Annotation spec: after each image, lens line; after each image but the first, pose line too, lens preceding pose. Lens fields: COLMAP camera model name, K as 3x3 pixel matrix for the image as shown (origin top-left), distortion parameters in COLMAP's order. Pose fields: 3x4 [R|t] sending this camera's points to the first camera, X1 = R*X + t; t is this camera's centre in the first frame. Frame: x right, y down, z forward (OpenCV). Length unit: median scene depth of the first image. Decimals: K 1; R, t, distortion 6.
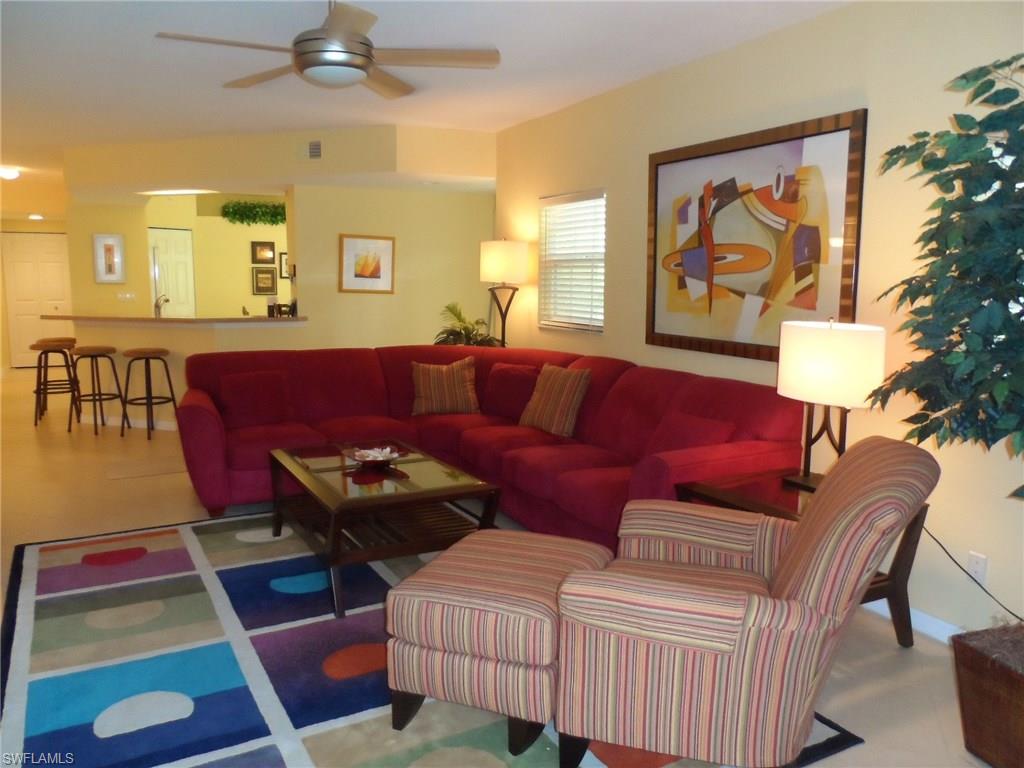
lens RADIAL K [[803.8, 0, 515.1], [0, 803.8, 381.9], [0, 0, 1]] dist [-0.011393, 0.007792]
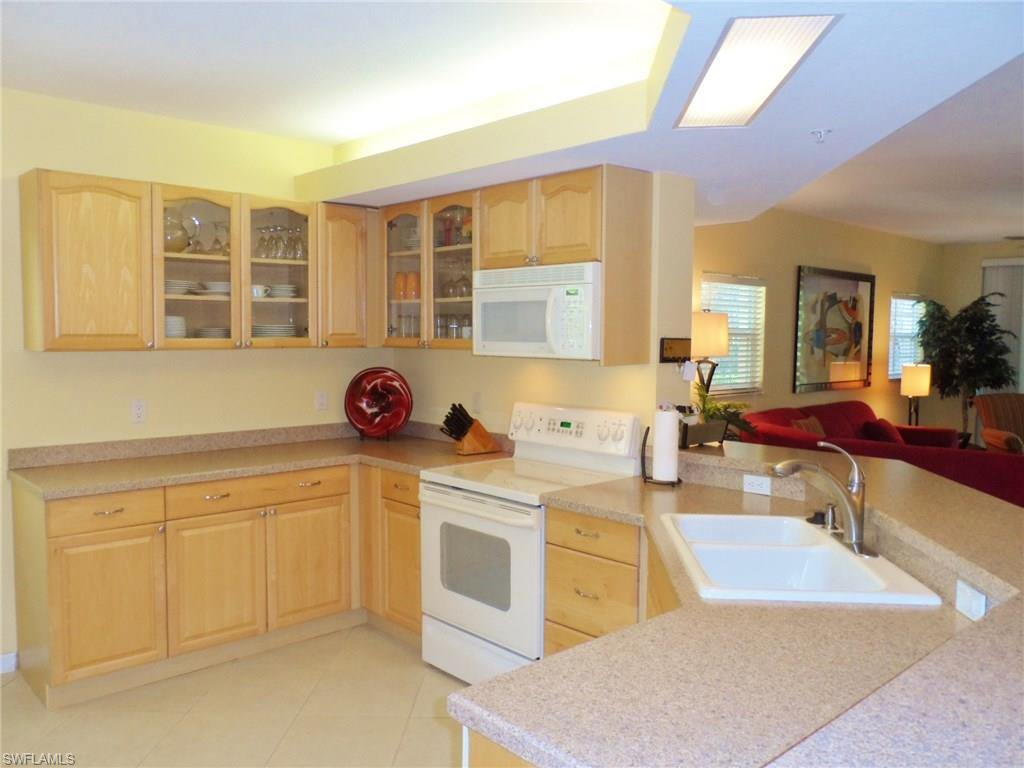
lens RADIAL K [[803.8, 0, 511.2], [0, 803.8, 385.1], [0, 0, 1]] dist [-0.011393, 0.007792]
pose [[-0.283452, -0.069967, 0.956431, -0.460917], [0.118849, 0.987083, 0.107432, -0.119108], [-0.951593, 0.144123, -0.271475, 0.803028]]
